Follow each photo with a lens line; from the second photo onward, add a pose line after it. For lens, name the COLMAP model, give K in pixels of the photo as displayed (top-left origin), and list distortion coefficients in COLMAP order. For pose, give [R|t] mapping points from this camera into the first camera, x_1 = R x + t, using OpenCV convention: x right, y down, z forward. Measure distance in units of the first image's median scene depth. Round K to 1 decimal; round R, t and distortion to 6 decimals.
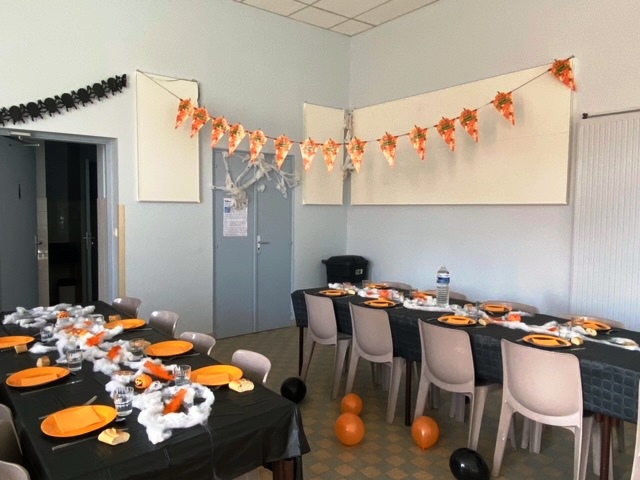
lens RADIAL K [[472.0, 0, 321.2], [0, 472.0, 240.8], [0, 0, 1]] dist [0.010879, 0.000300]
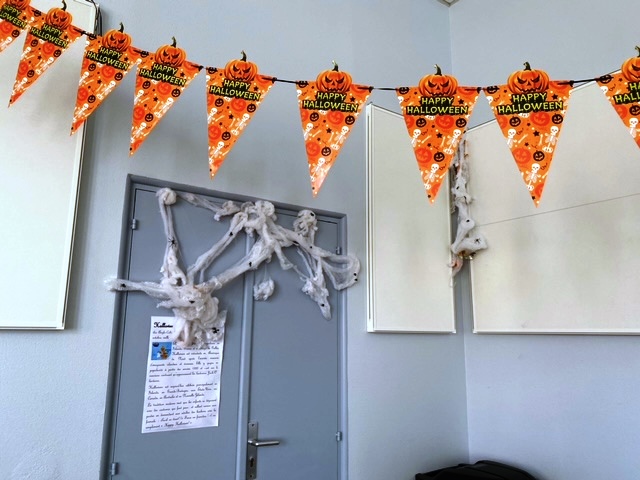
lens RADIAL K [[482.8, 0, 320.2], [0, 482.8, 237.0], [0, 0, 1]] dist [0.111486, -0.000636]
pose [[0.998001, -0.013610, -0.061723, -0.057314], [-0.002604, 0.966858, -0.255301, -0.052883], [0.063152, 0.254952, 0.964889, 0.620782]]
